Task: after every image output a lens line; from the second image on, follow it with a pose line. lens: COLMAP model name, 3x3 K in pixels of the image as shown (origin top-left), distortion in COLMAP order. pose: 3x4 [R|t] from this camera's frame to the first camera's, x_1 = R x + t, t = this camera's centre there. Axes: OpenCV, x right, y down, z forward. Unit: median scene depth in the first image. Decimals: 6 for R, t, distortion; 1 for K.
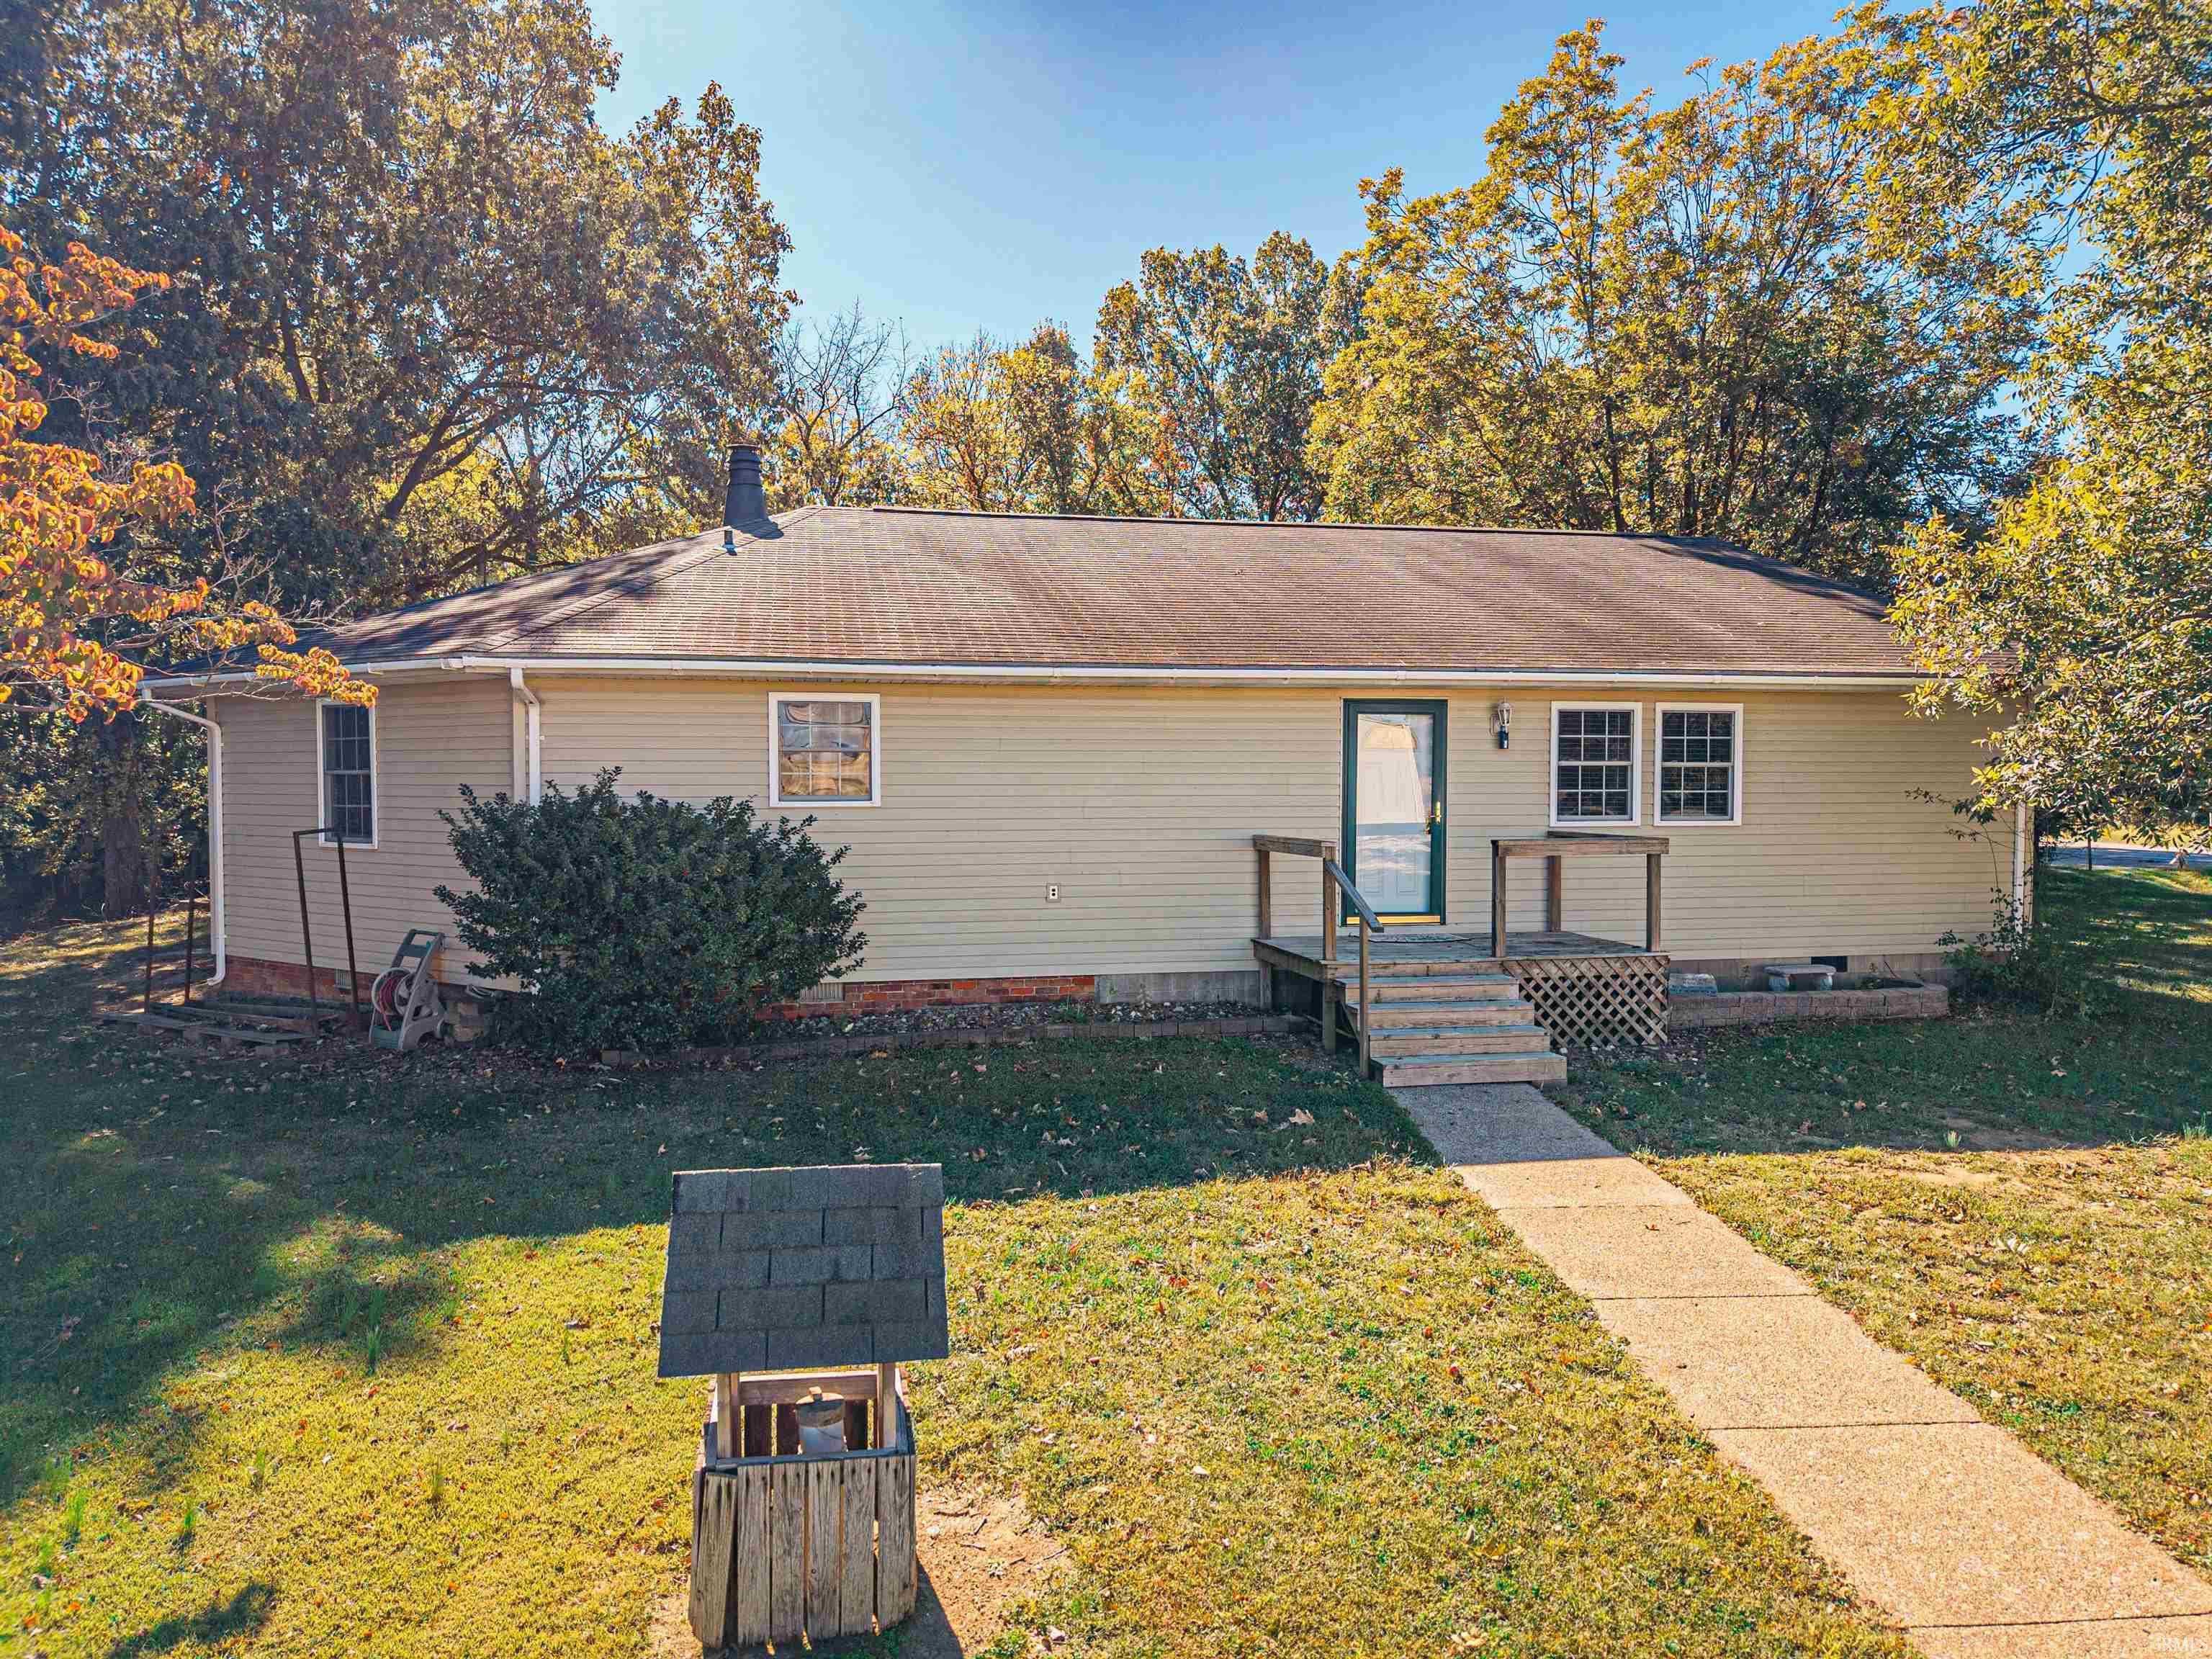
lens RADIAL K [[1525.8, 0, 1106.0], [0, 1525.8, 829.5], [0, 0, 1]] dist [-0.004980, -0.003531]
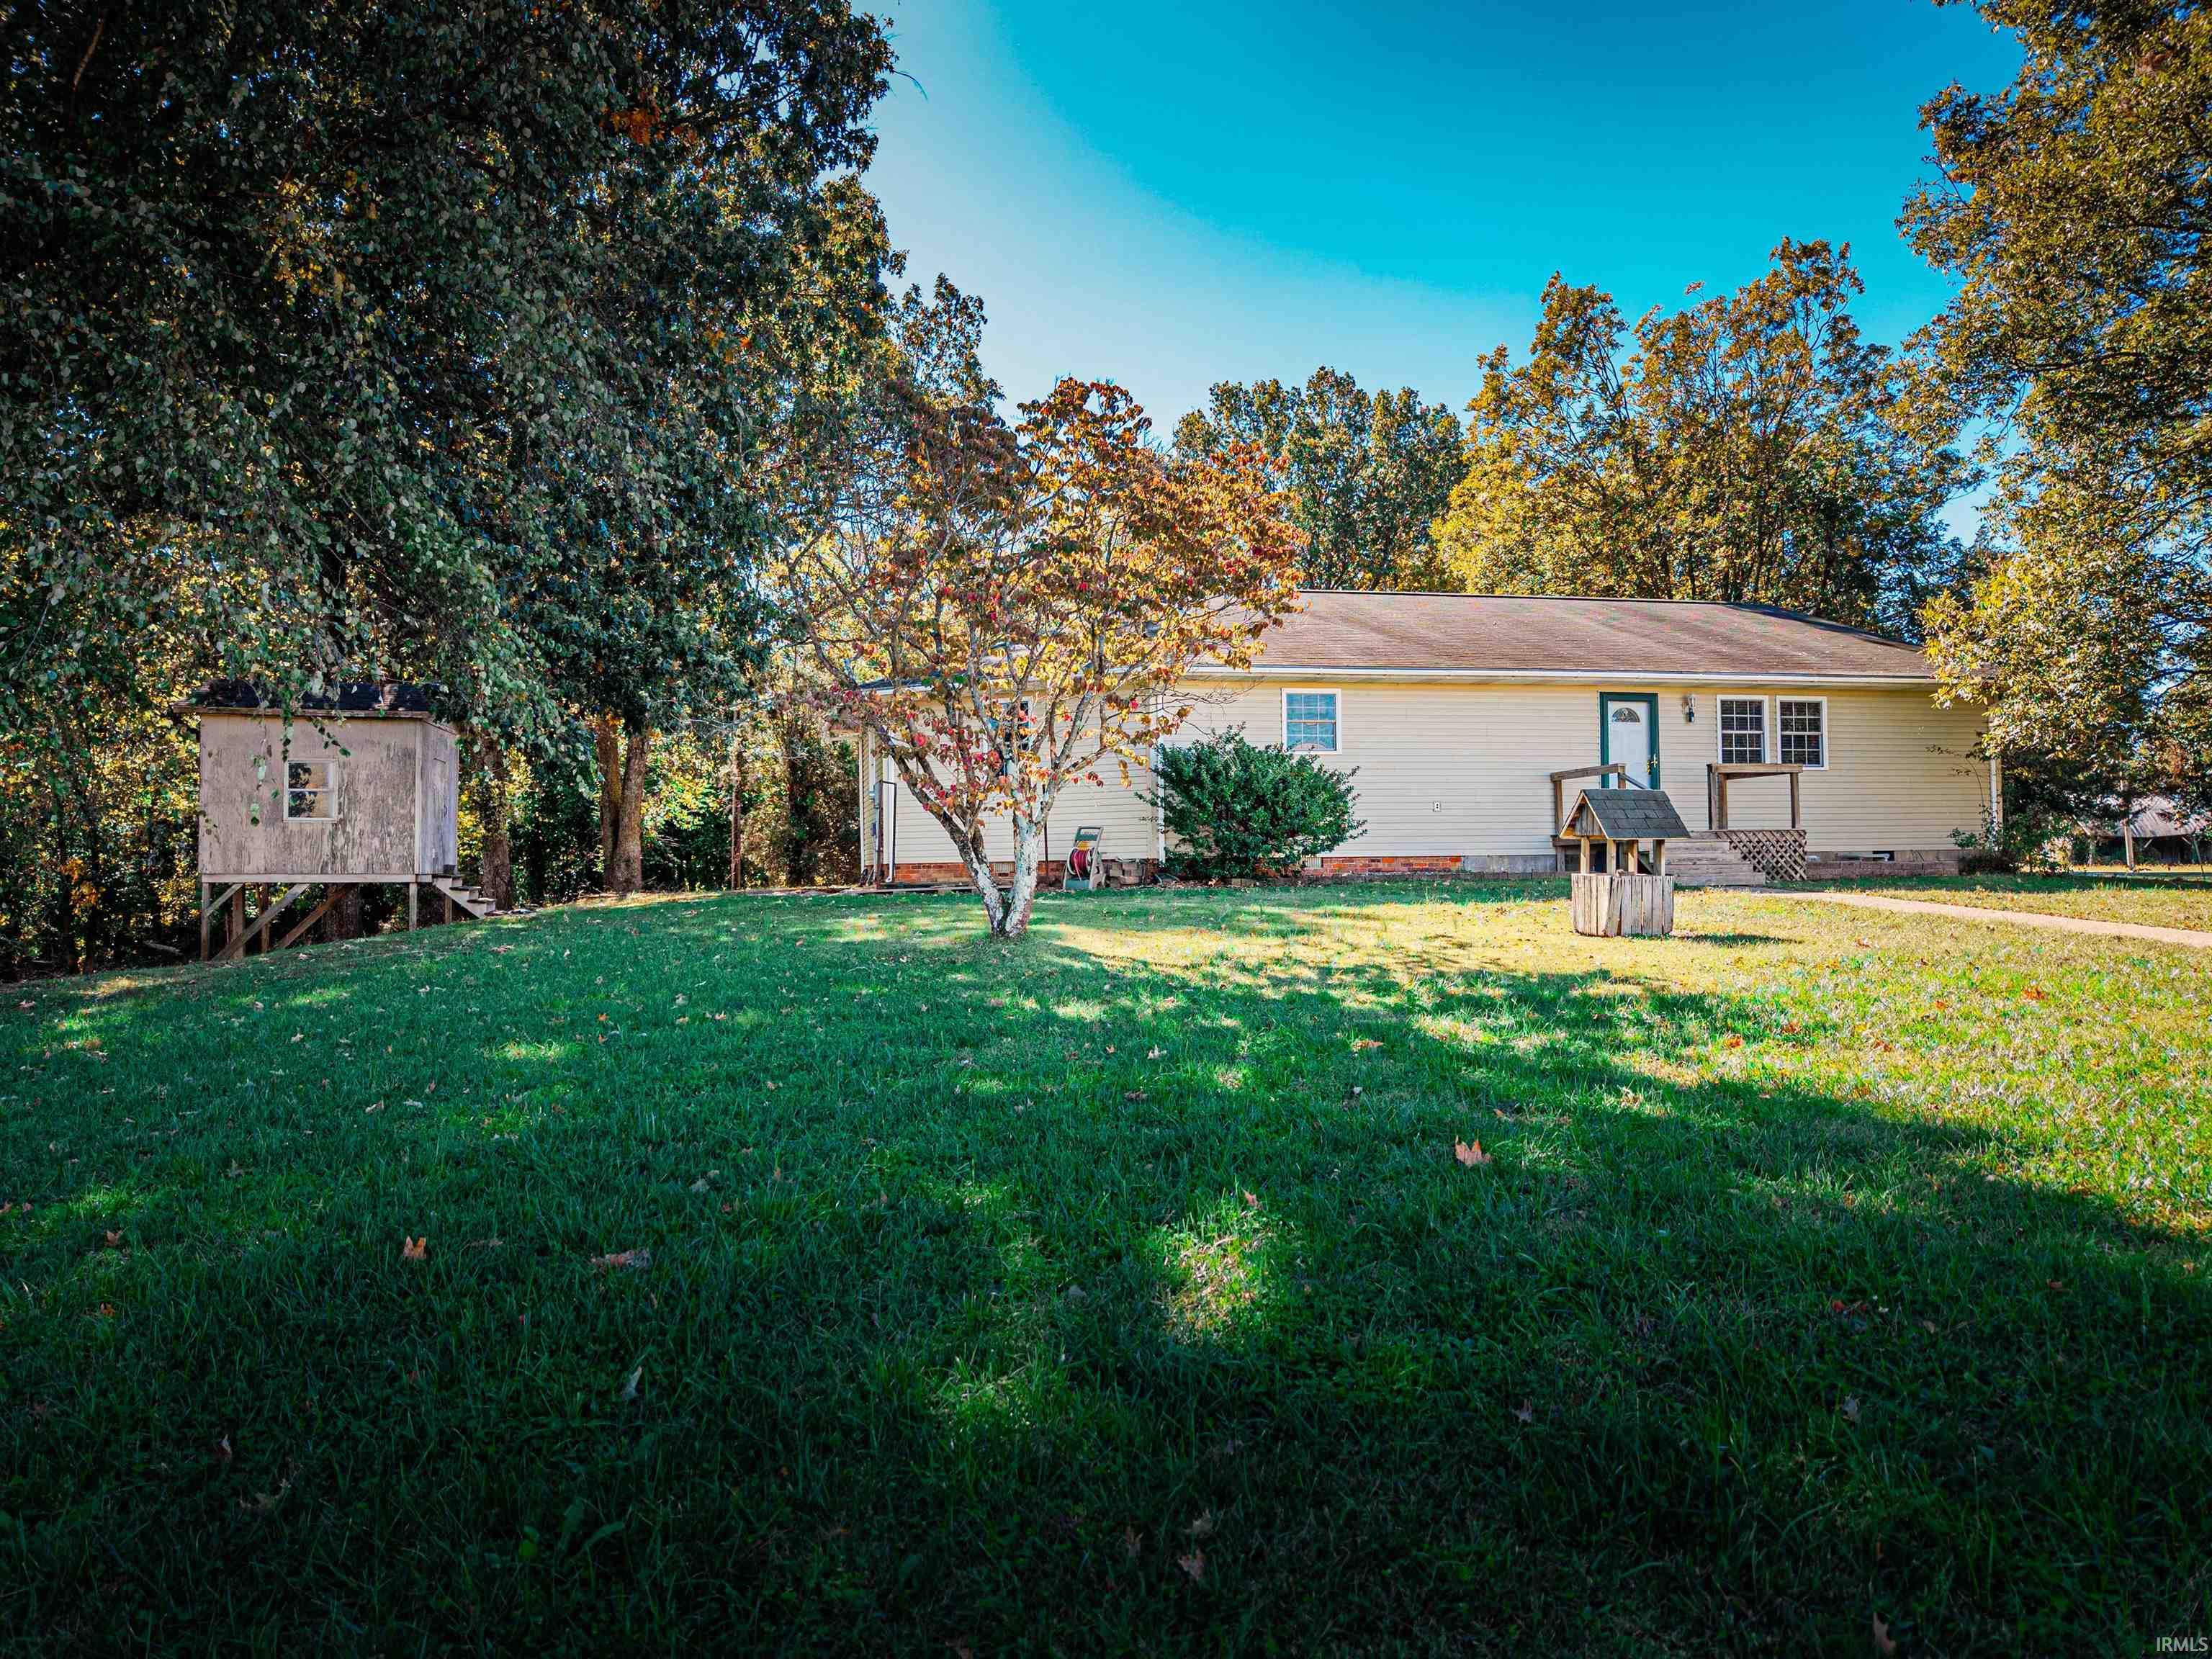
lens RADIAL K [[1491.9, 0, 1103.3], [0, 1491.9, 778.4], [0, 0, 1]] dist [0.001324, 0.000516]
pose [[0.999679, -0.010865, 0.022867, -0.417335], [0.012853, 0.995978, -0.088672, 0.143276], [-0.021811, 0.088938, 0.995798, -0.608930]]
